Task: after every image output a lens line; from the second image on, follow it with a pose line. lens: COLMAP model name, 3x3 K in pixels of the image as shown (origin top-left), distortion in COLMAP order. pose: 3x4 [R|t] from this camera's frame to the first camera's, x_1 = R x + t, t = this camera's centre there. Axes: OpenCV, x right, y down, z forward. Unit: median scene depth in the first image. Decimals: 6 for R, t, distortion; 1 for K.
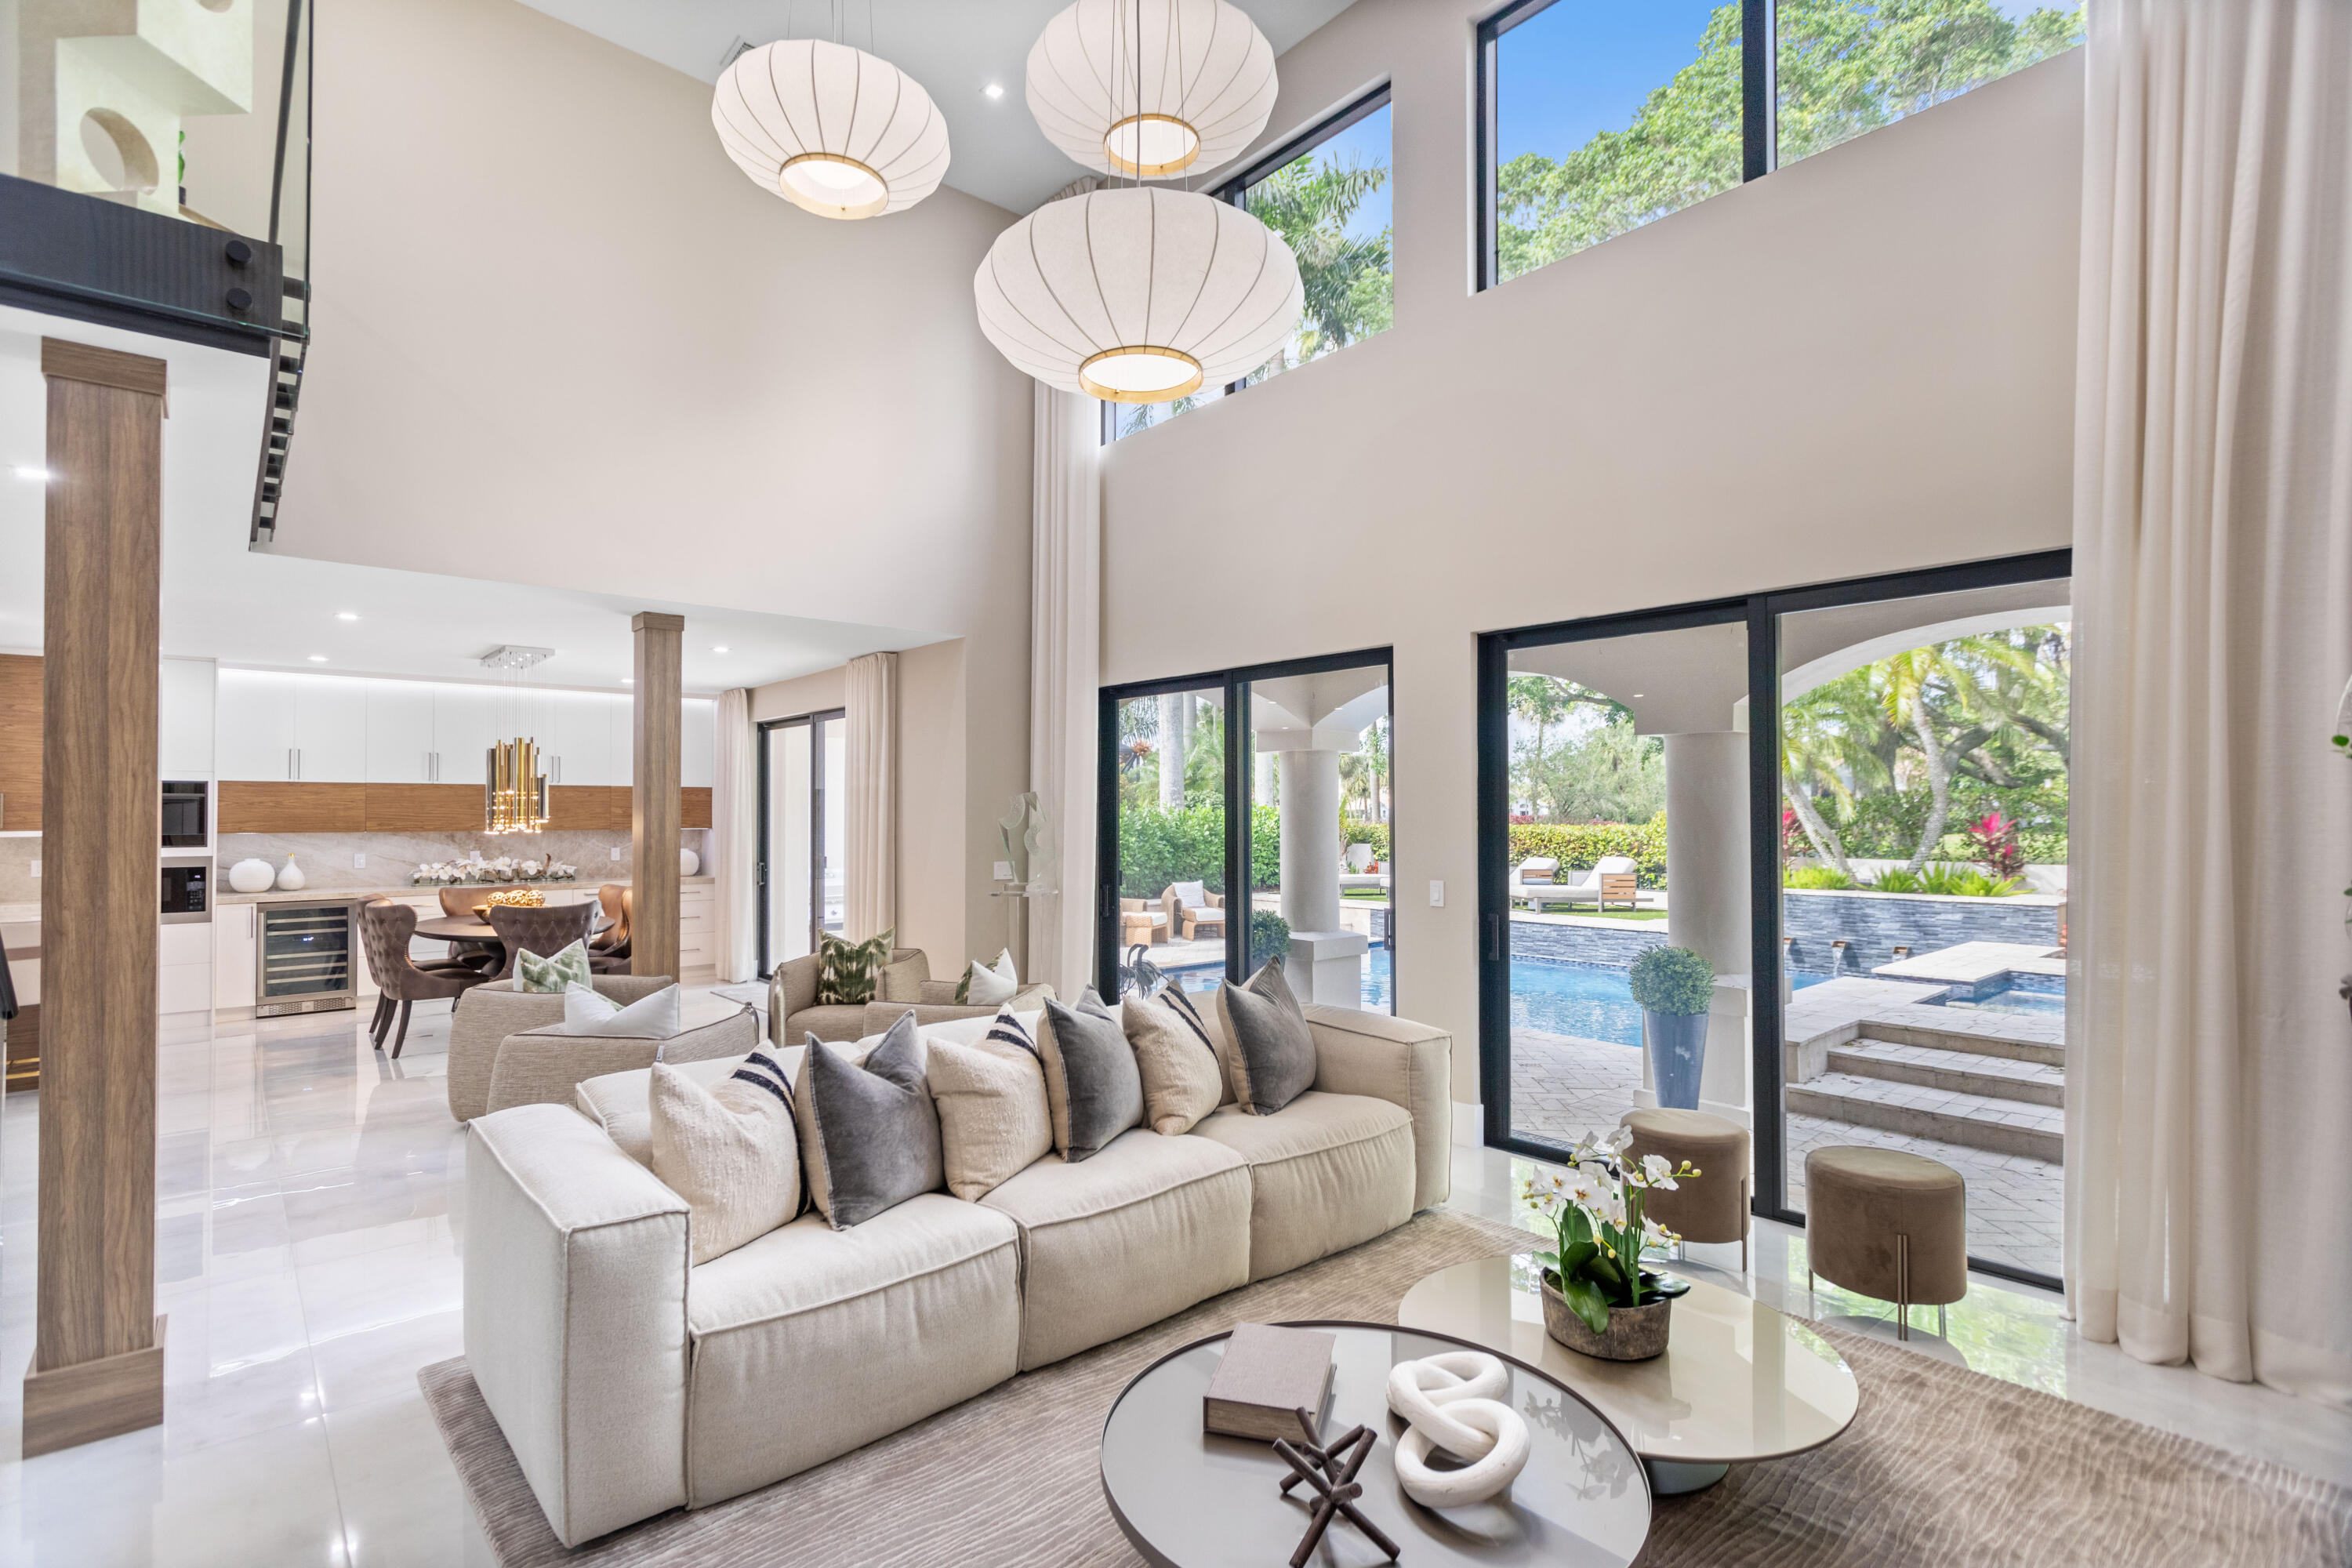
lens RADIAL K [[1127.7, 0, 1167.9], [0, 1127.7, 794.2], [0, 0, 1]] dist [0.001033, 0.000176]
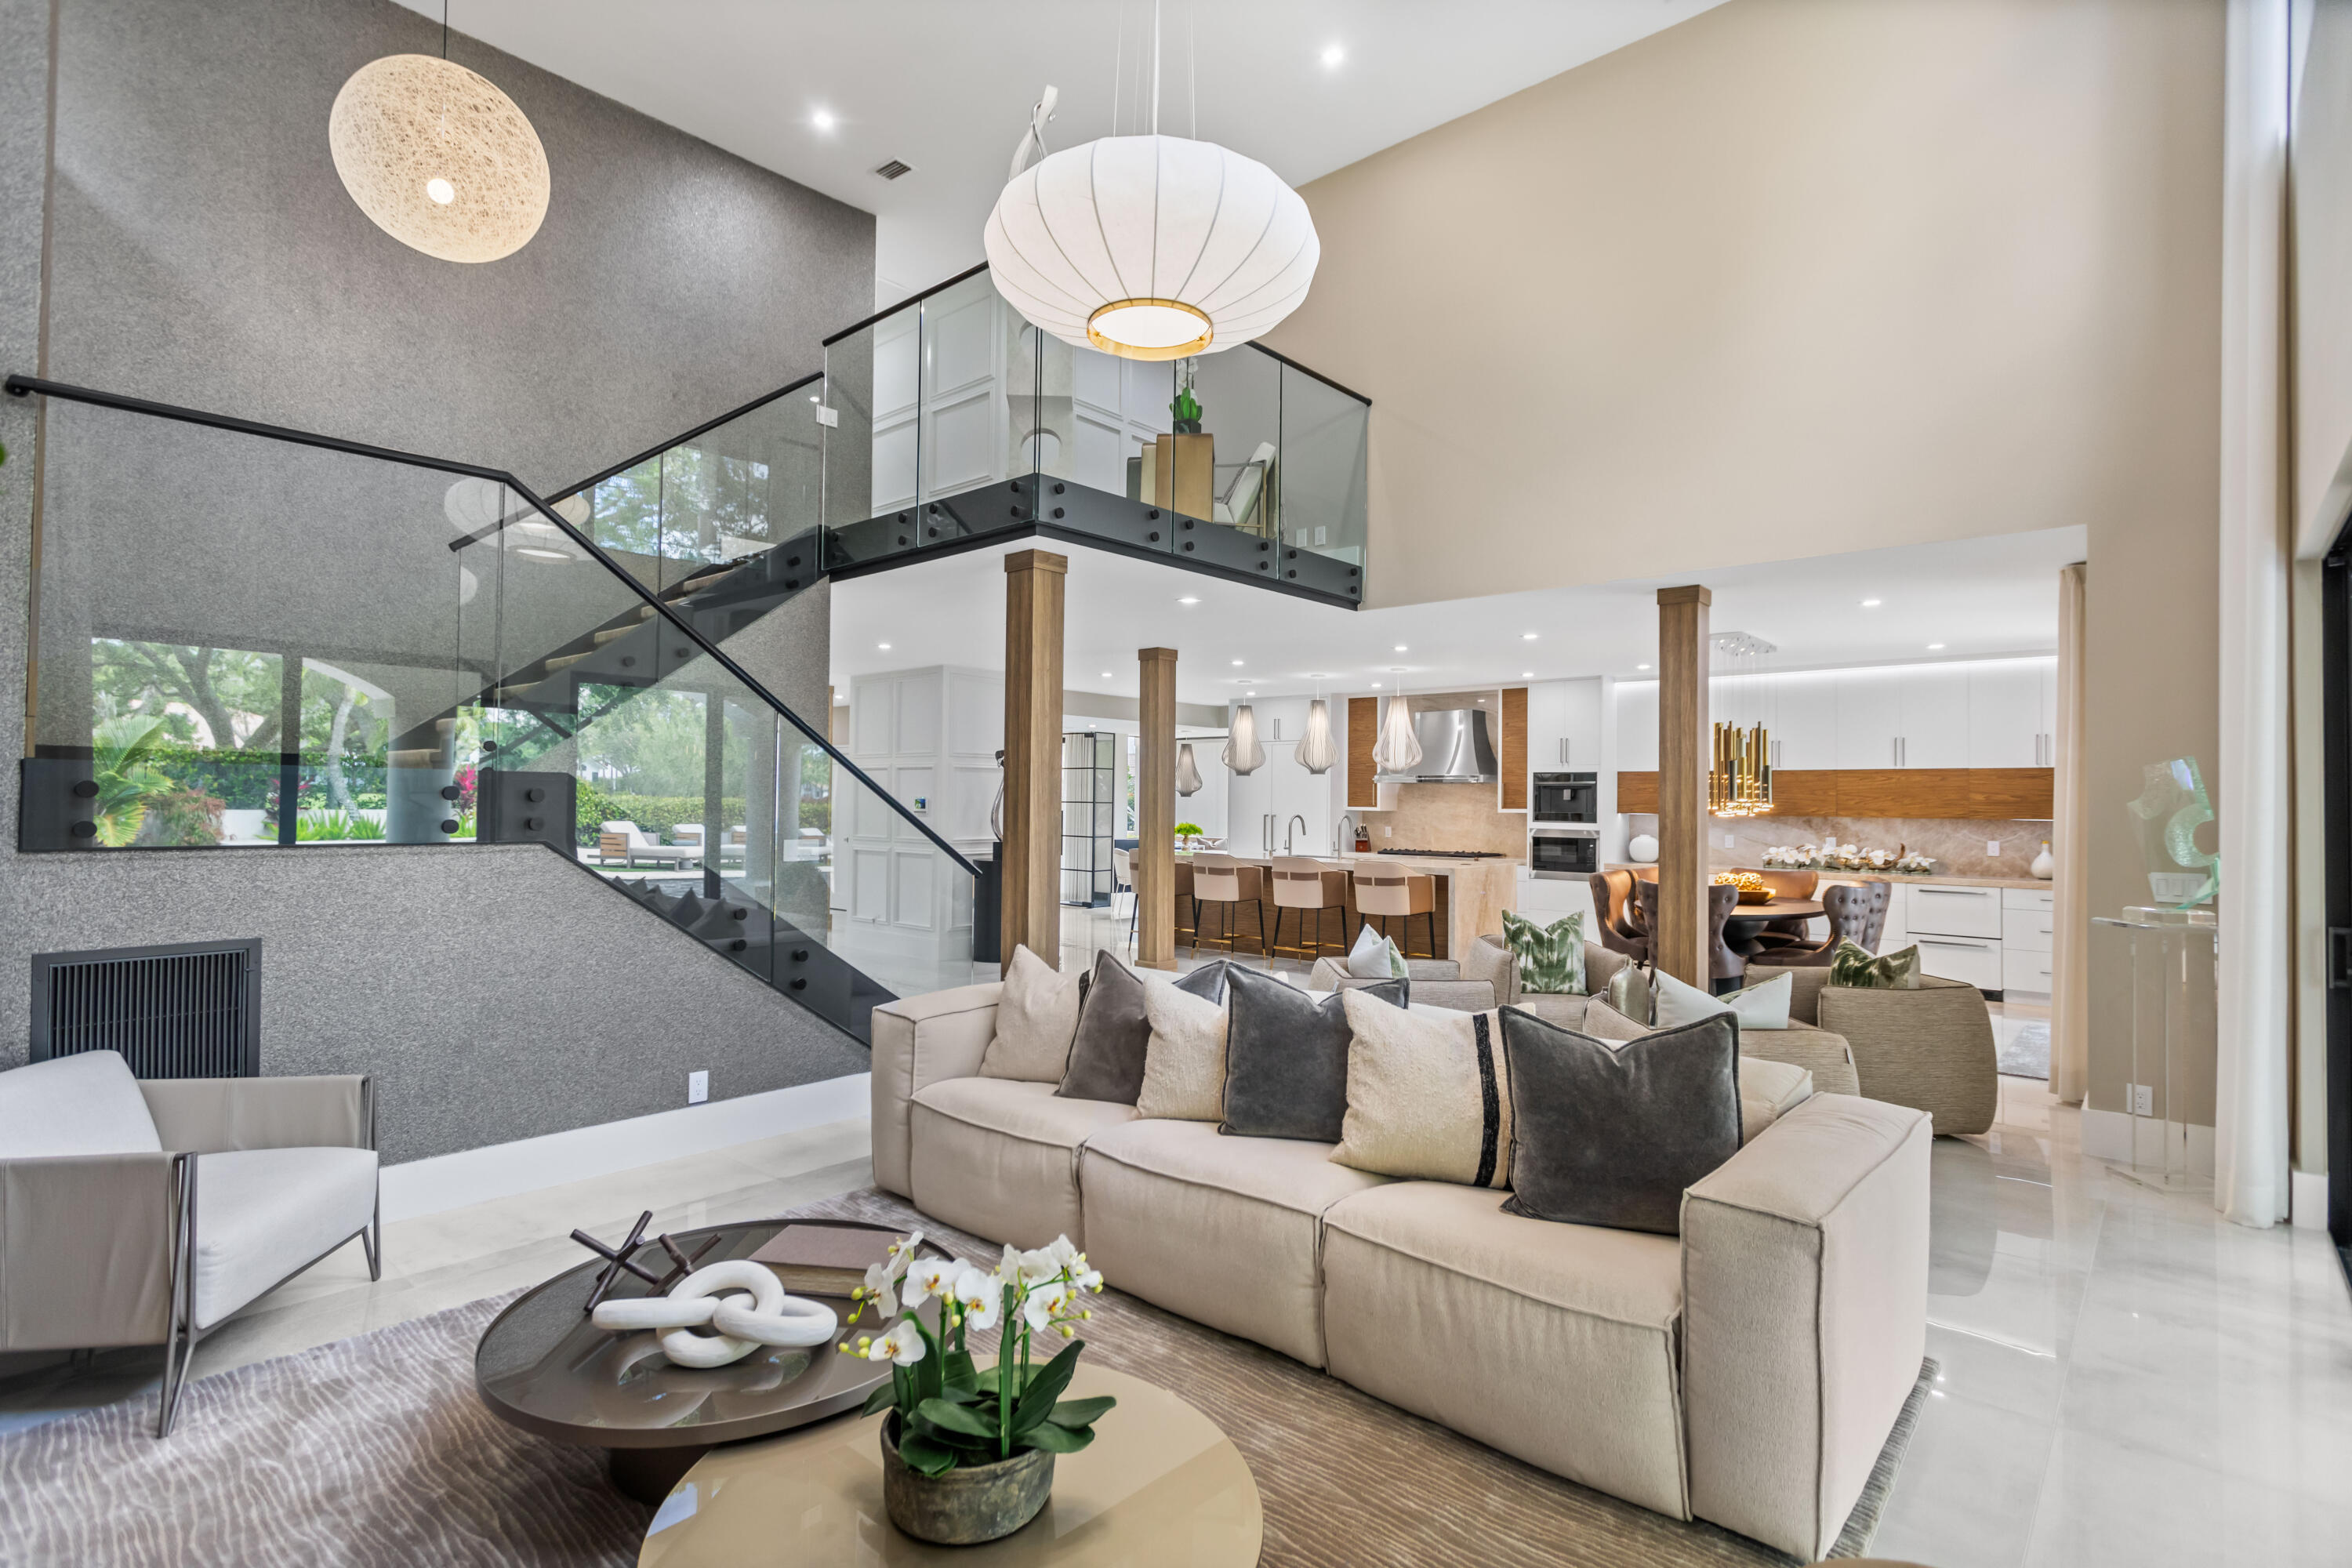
lens RADIAL K [[1127.7, 0, 1167.9], [0, 1127.7, 794.2], [0, 0, 1]] dist [0.001033, 0.000176]
pose [[0.119616, -0.002879, -0.992816, 0.368793], [0.004835, 0.999986, -0.002317, 0.014278], [0.992808, -0.004523, 0.119628, 0.359566]]
